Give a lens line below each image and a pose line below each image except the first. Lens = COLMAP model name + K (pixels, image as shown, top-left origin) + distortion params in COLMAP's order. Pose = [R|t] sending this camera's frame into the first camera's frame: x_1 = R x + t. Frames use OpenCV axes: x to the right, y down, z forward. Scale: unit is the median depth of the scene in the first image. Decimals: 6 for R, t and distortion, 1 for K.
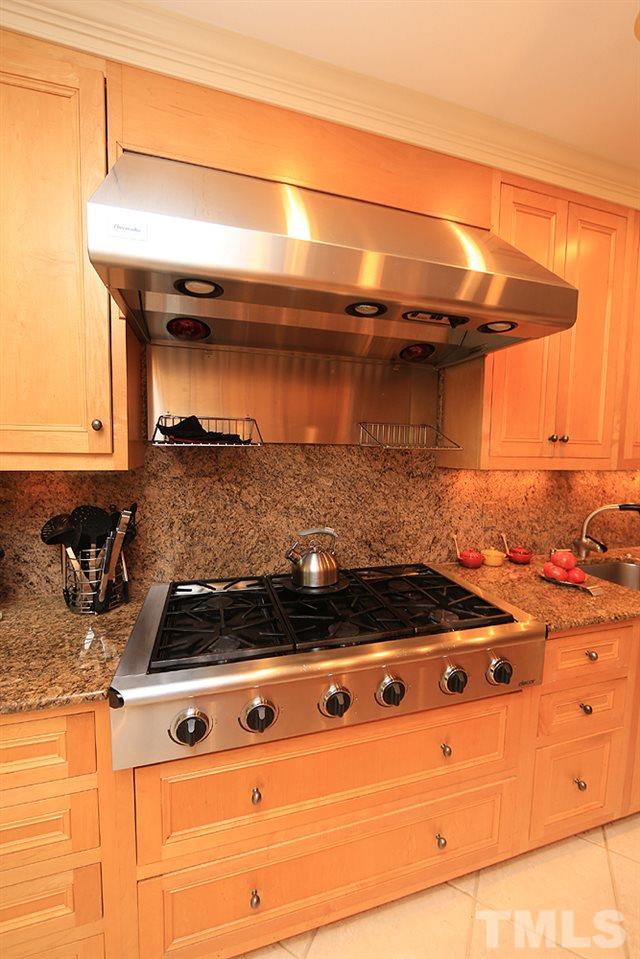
lens RADIAL K [[377.9, 0, 319.5], [0, 377.9, 479.7], [0, 0, 1]] dist [-0.000393, 0.000007]
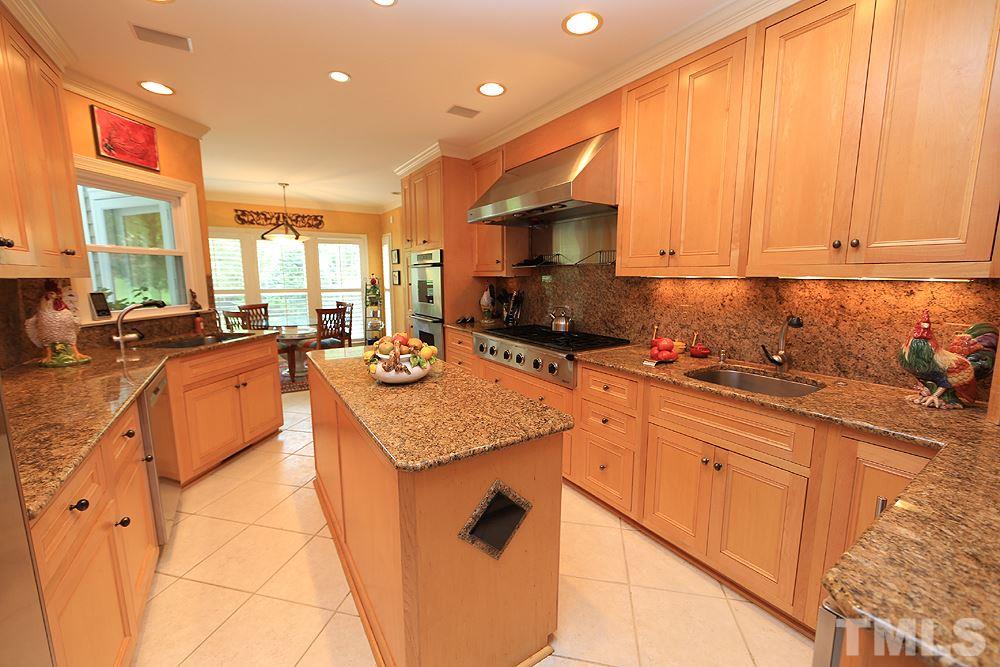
lens RADIAL K [[394.1, 0, 496.1], [0, 394.1, 335.7], [0, 0, 1]] dist [-0.000393, 0.000007]
pose [[0.277468, 0.135003, -0.951202, 1.518276], [-0.054180, 0.990701, 0.124804, 0.030915], [0.959206, 0.016906, 0.282203, 0.026734]]
